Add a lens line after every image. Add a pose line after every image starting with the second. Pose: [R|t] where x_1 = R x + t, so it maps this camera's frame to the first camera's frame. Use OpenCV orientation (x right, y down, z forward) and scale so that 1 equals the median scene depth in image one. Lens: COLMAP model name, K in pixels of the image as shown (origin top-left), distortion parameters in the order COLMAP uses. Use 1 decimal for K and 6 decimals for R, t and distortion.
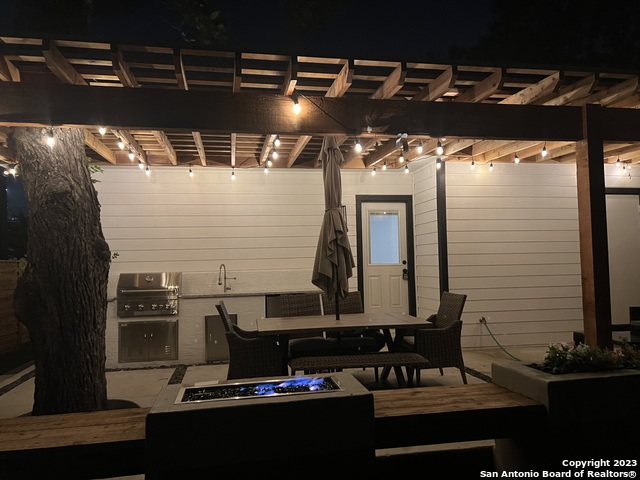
lens RADIAL K [[494.4, 0, 331.4], [0, 494.4, 238.5], [0, 0, 1]] dist [0.094002, 0.000486]
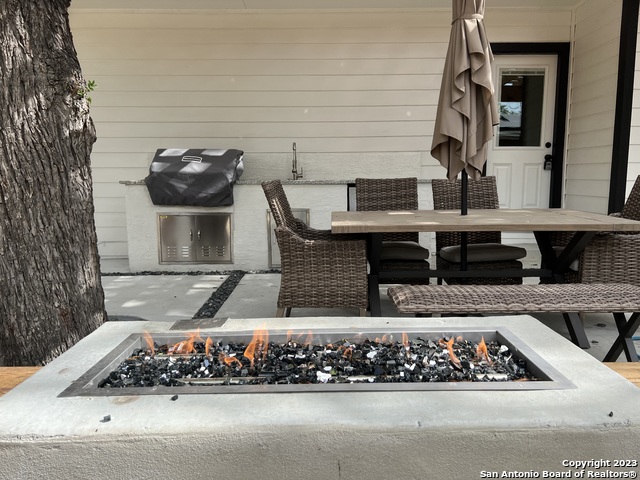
lens RADIAL K [[494.4, 0, 331.4], [0, 494.4, 238.5], [0, 0, 1]] dist [0.094002, 0.000486]
pose [[0.984233, 0.038437, -0.172653, -0.031875], [-0.007024, 0.983826, 0.178987, 0.069518], [0.176740, -0.174952, 0.968584, 0.315606]]
